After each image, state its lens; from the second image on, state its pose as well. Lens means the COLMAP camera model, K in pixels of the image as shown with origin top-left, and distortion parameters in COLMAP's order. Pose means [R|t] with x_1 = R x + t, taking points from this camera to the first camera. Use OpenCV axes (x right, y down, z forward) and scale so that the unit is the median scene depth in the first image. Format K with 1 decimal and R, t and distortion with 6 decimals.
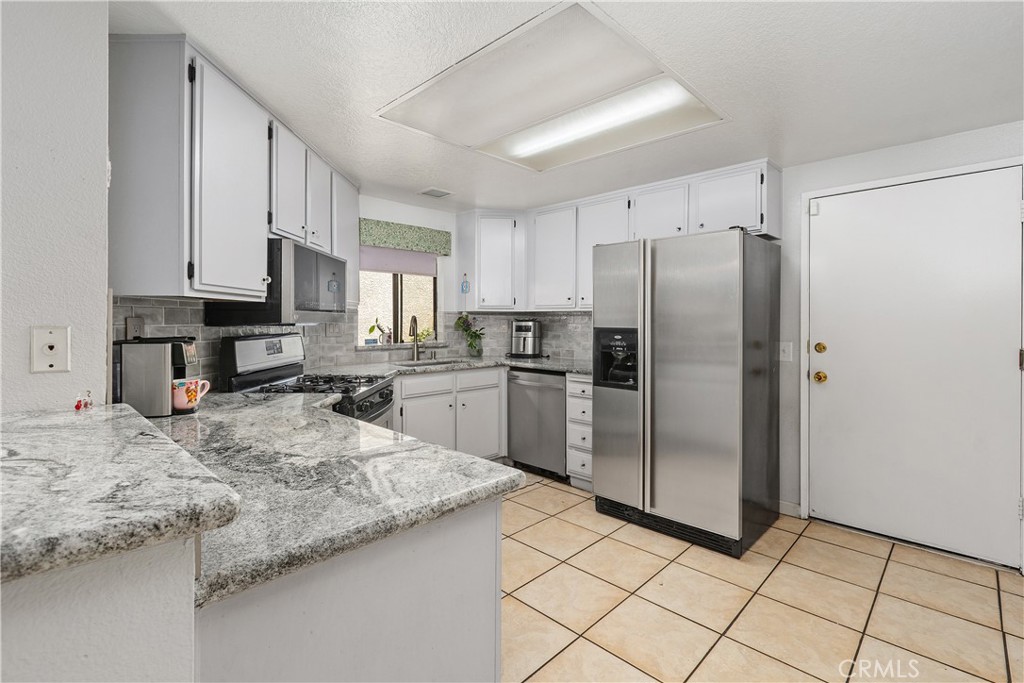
lens RADIAL K [[477.6, 0, 510.0], [0, 477.6, 311.8], [0, 0, 1]] dist [0.000419, 0.000474]
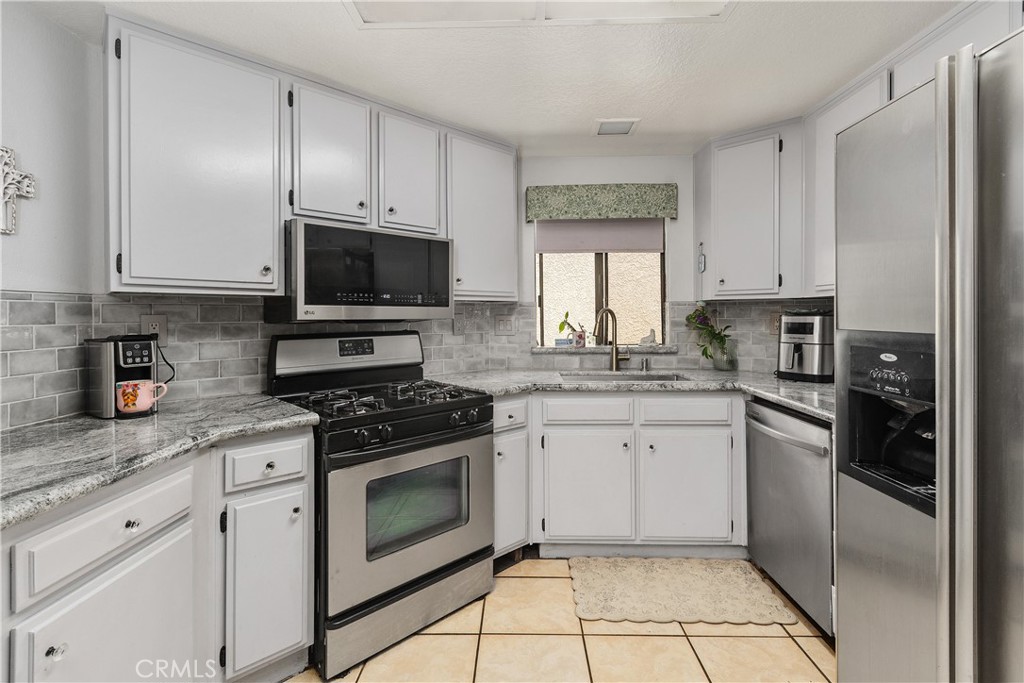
lens RADIAL K [[477.6, 0, 510.0], [0, 477.6, 311.8], [0, 0, 1]] dist [0.000419, 0.000474]
pose [[0.682760, -0.010843, -0.730562, 0.223111], [0.019588, 0.999802, 0.003467, 0.007774], [0.730380, -0.016677, 0.682837, 0.398722]]
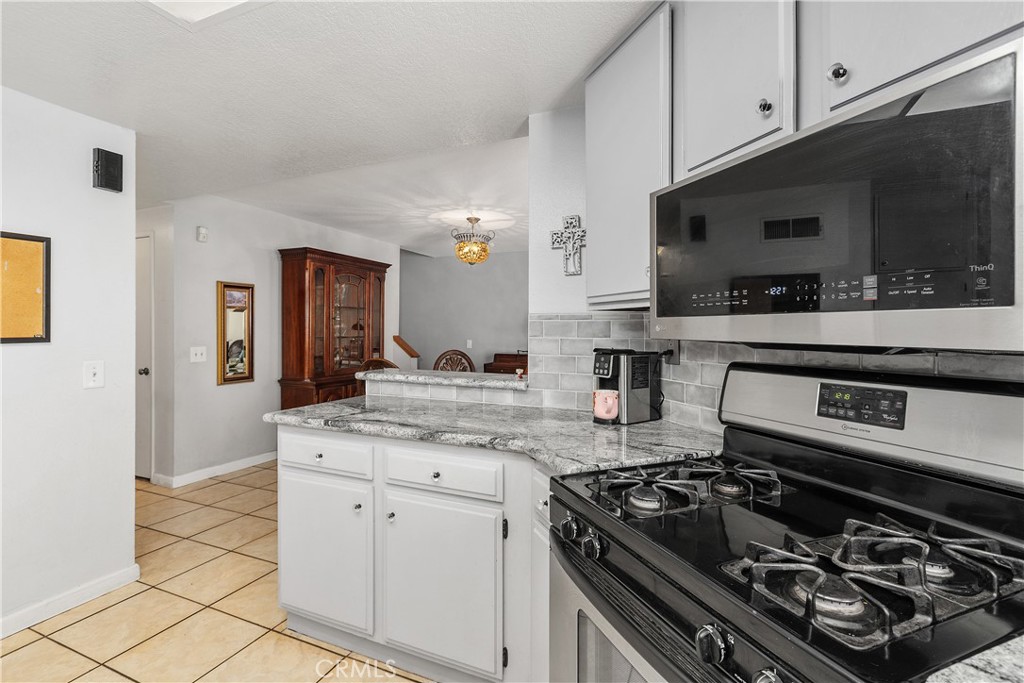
lens RADIAL K [[461.4, 0, 512.0], [0, 461.4, 341.5], [0, 0, 1]] dist [0.001274, 0.000070]
pose [[-0.935081, 0.006124, -0.354382, -0.058333], [0.003834, 0.999967, 0.007163, 0.012095], [0.354414, 0.005340, -0.935073, 0.823294]]
